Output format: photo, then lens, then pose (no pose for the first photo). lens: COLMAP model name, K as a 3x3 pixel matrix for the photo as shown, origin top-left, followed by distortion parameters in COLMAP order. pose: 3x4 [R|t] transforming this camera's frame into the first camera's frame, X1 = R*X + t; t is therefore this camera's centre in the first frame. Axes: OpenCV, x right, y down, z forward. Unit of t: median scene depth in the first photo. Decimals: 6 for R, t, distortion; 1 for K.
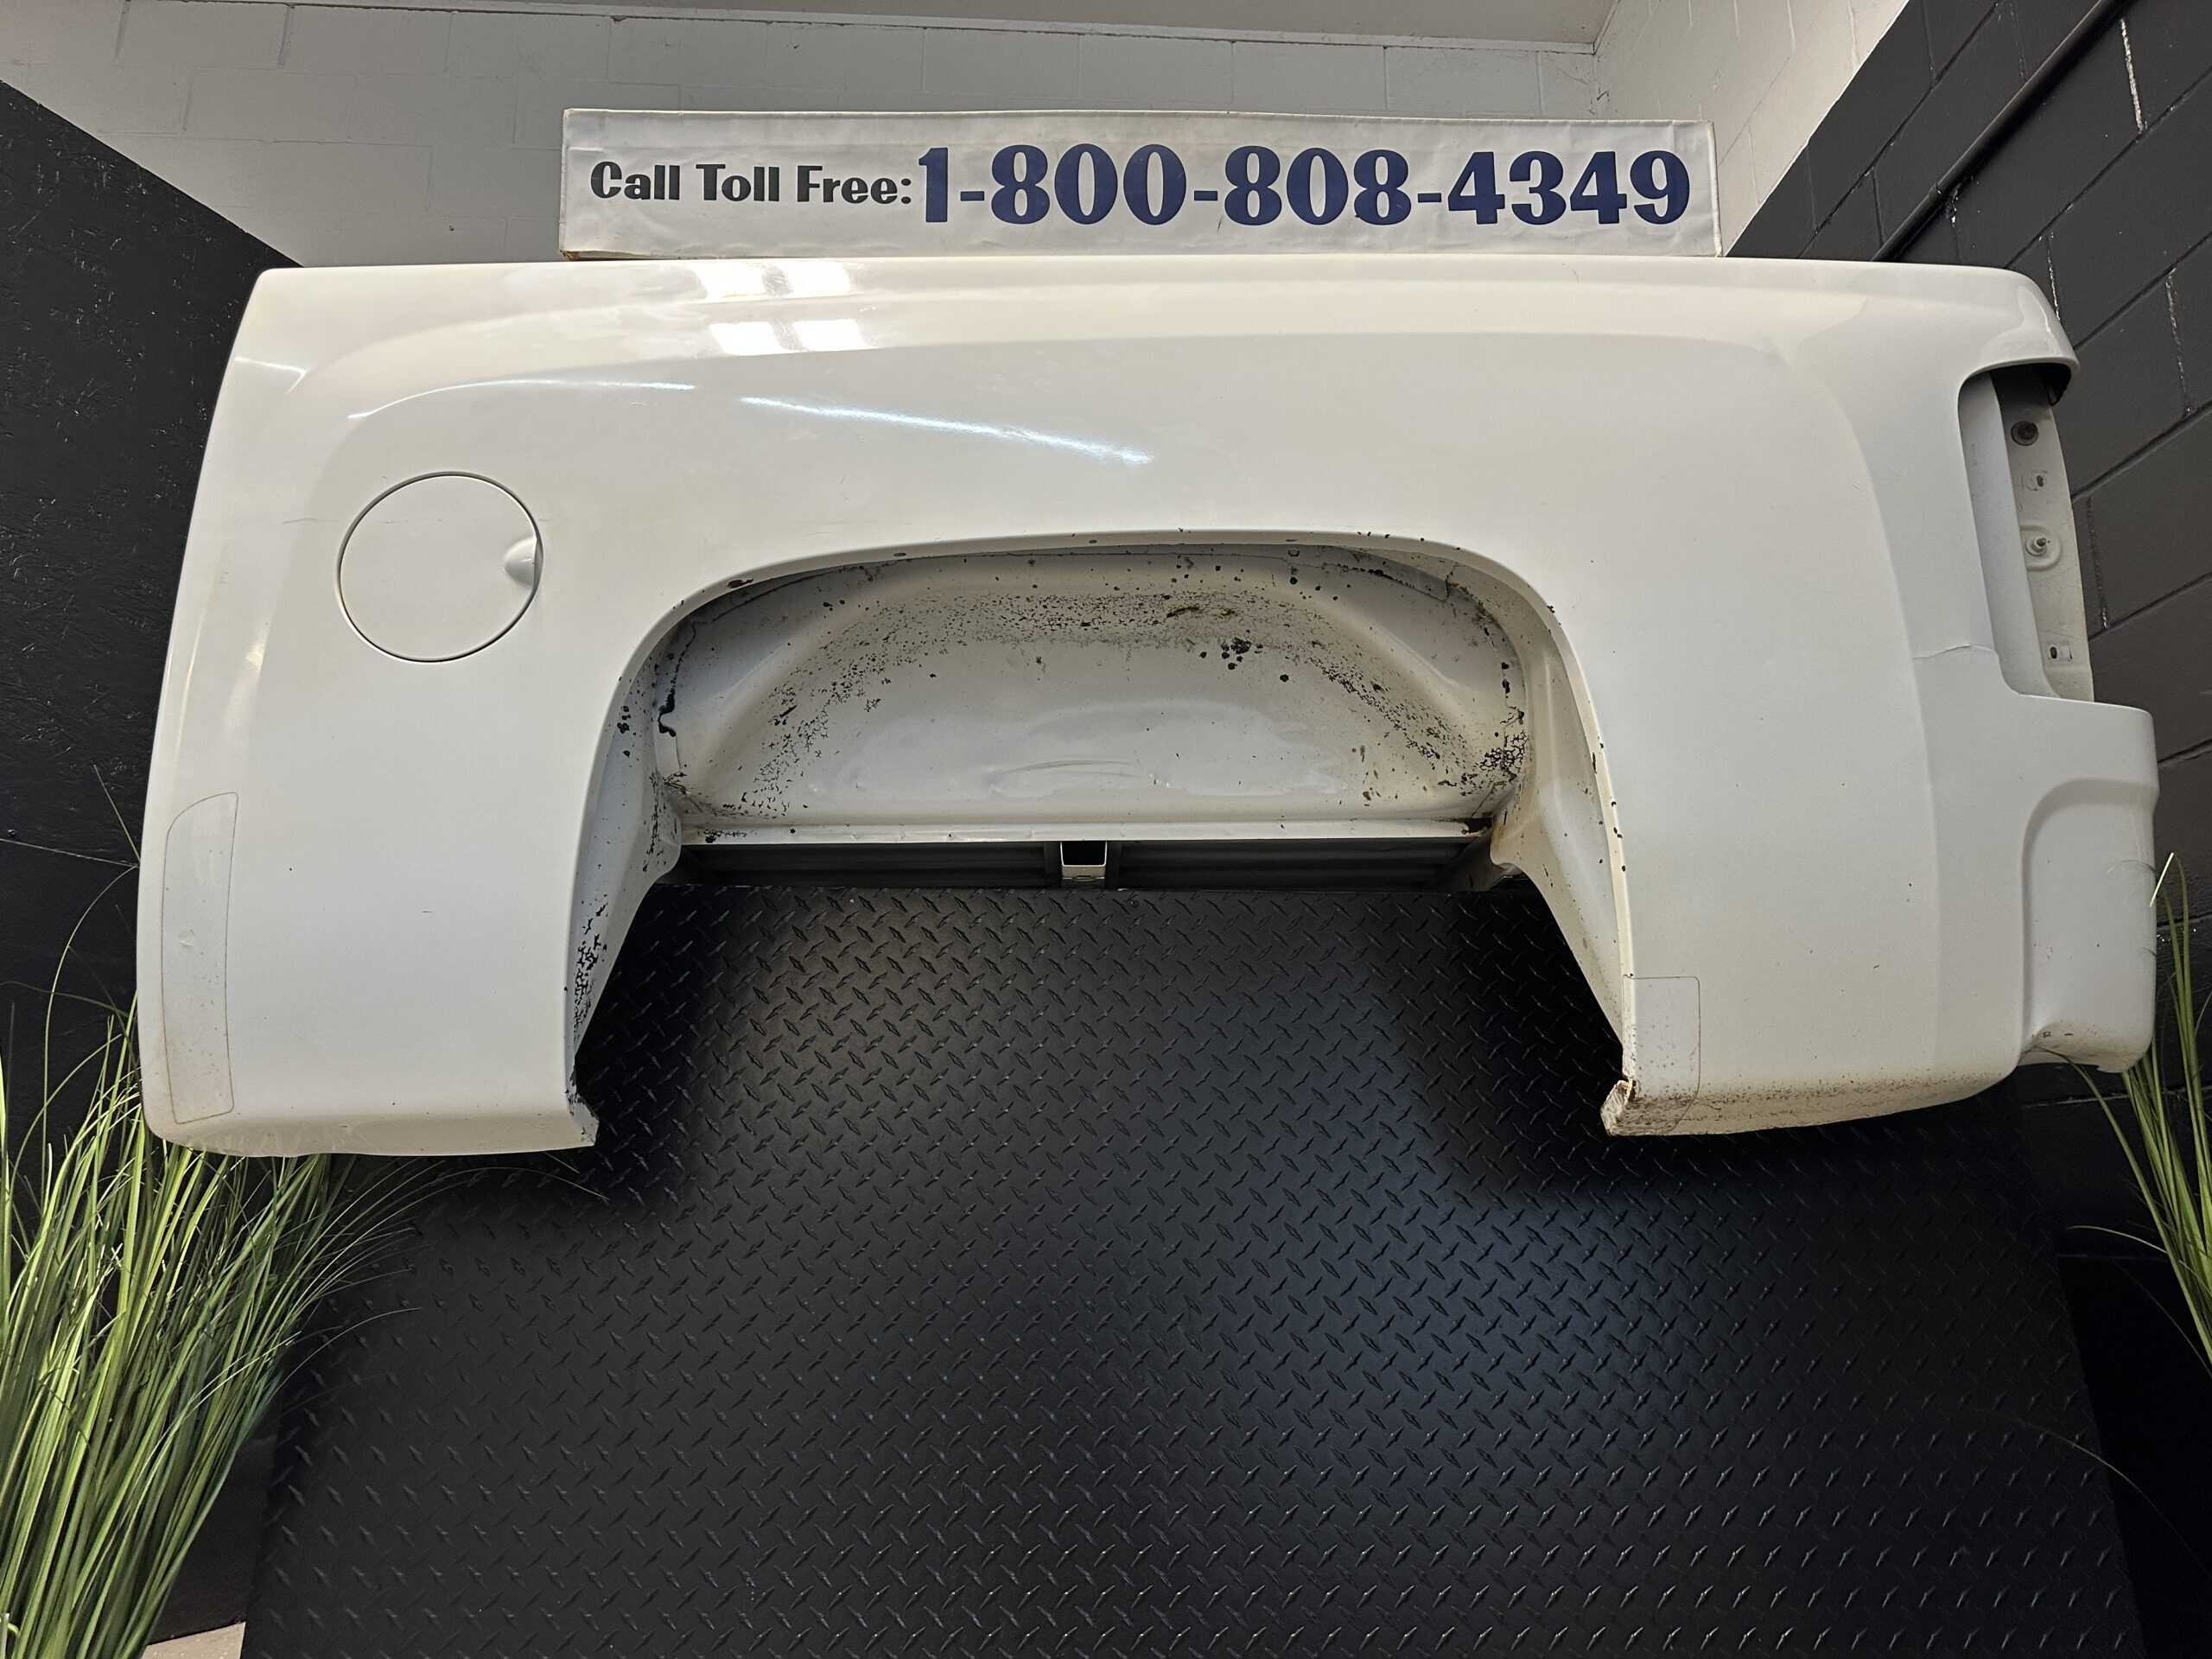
lens RADIAL K [[1605.1, 0, 1103.8], [0, 1605.1, 826.8], [0, 0, 1]] dist [0.004742, -0.001231]
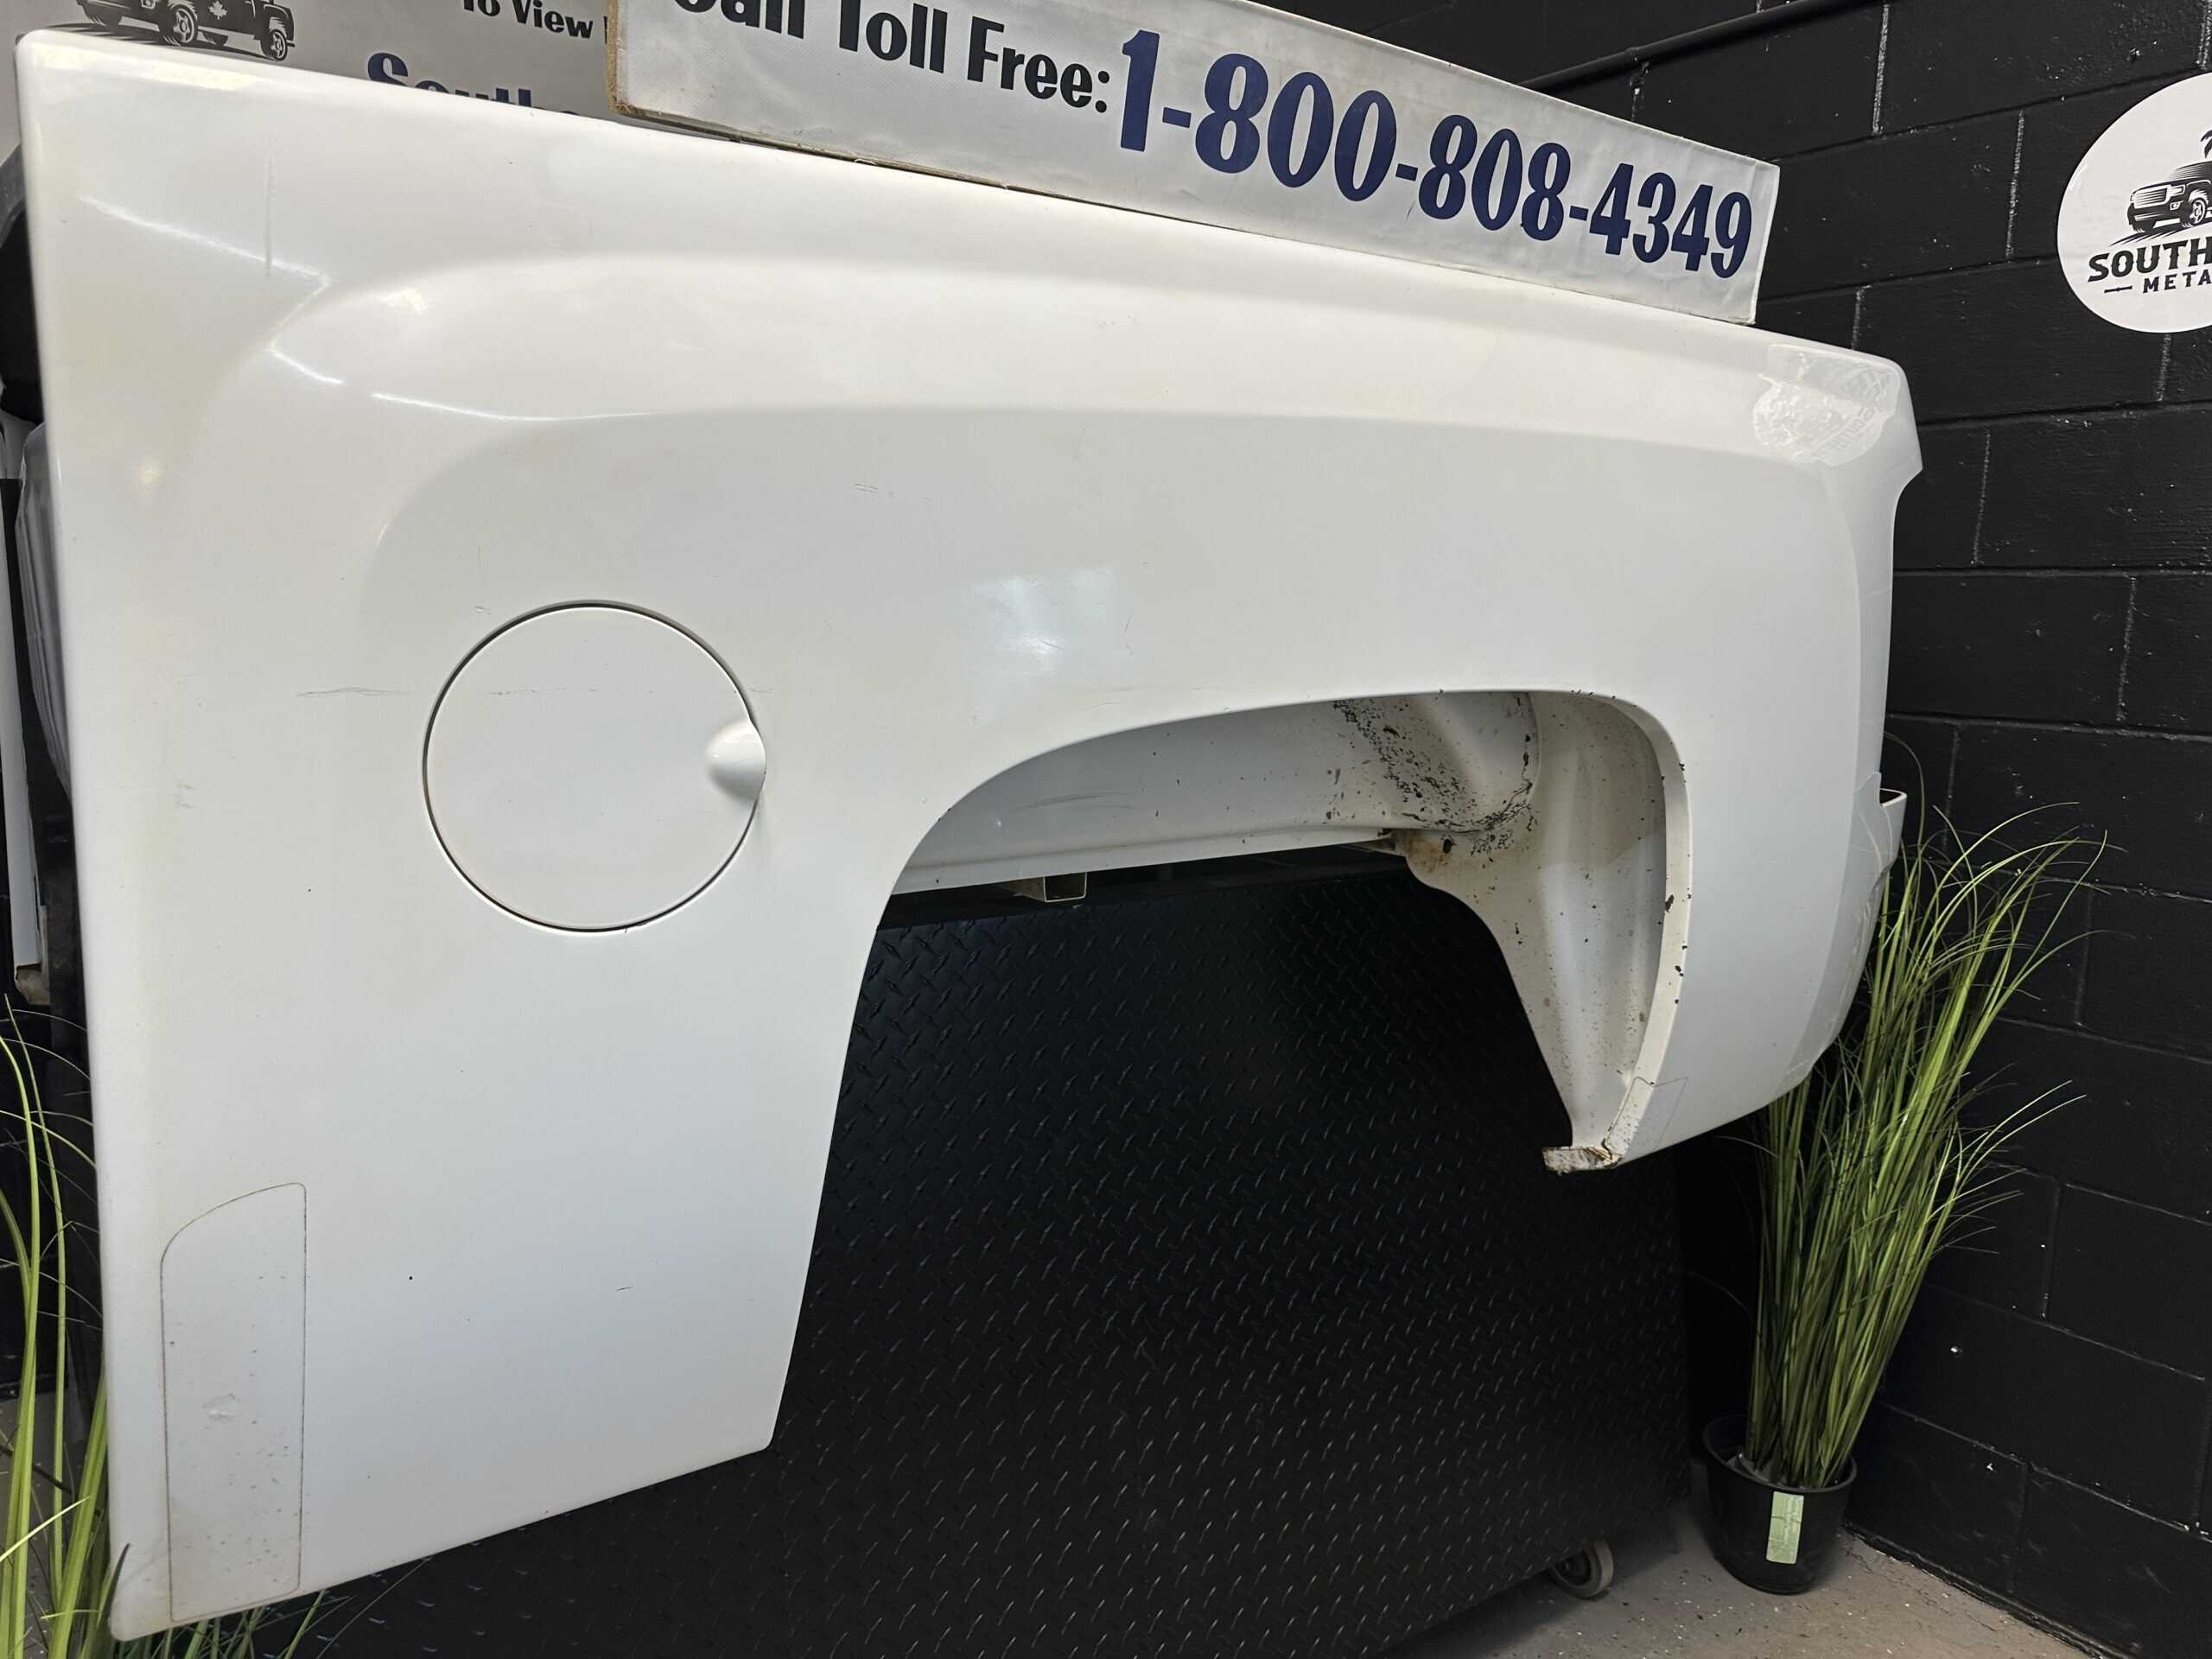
lens RADIAL K [[1600.2, 0, 1098.1], [0, 1600.2, 828.3], [0, 0, 1]] dist [-0.005680, -0.005330]
pose [[0.816276, -0.062773, 0.574242, -0.535696], [-0.164500, 0.927660, 0.335241, -0.332218], [-0.553745, -0.368112, 0.746900, 0.375630]]
